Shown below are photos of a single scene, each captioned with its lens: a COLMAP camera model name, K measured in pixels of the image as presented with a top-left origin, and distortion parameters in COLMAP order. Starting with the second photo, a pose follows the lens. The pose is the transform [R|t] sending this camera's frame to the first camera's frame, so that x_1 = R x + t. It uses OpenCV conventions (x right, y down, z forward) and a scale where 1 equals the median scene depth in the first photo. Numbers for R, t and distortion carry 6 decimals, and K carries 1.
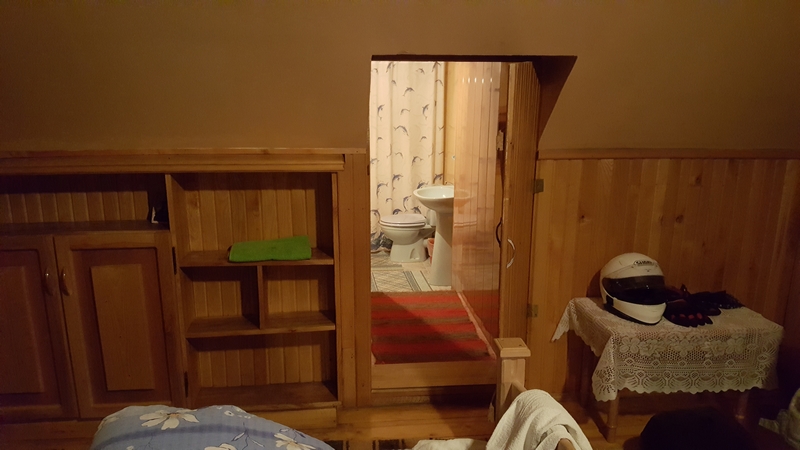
lens RADIAL K [[610.3, 0, 400.2], [0, 610.3, 218.0], [0, 0, 1]] dist [0.039905, -0.042251]
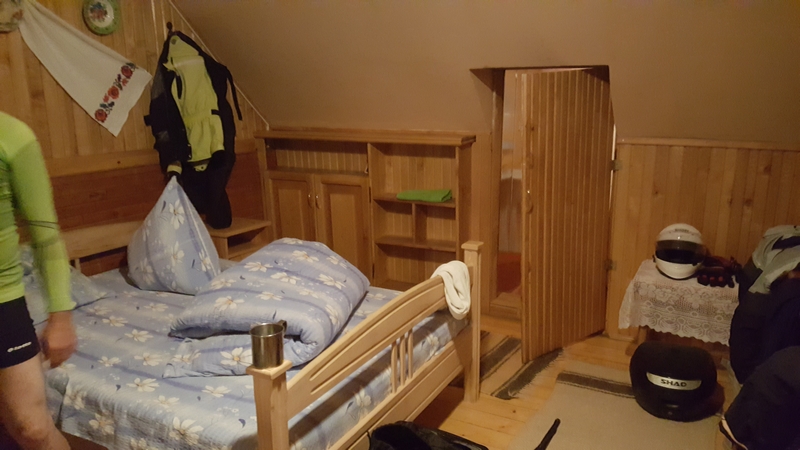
lens RADIAL K [[610.3, 0, 400.8], [0, 610.3, 227.8], [0, 0, 1]] dist [0.039905, -0.042251]
pose [[0.827004, 0.115105, -0.550287, 0.615220], [-0.104706, 0.993225, 0.050398, 0.064587], [0.552360, 0.015939, 0.833453, -0.339824]]
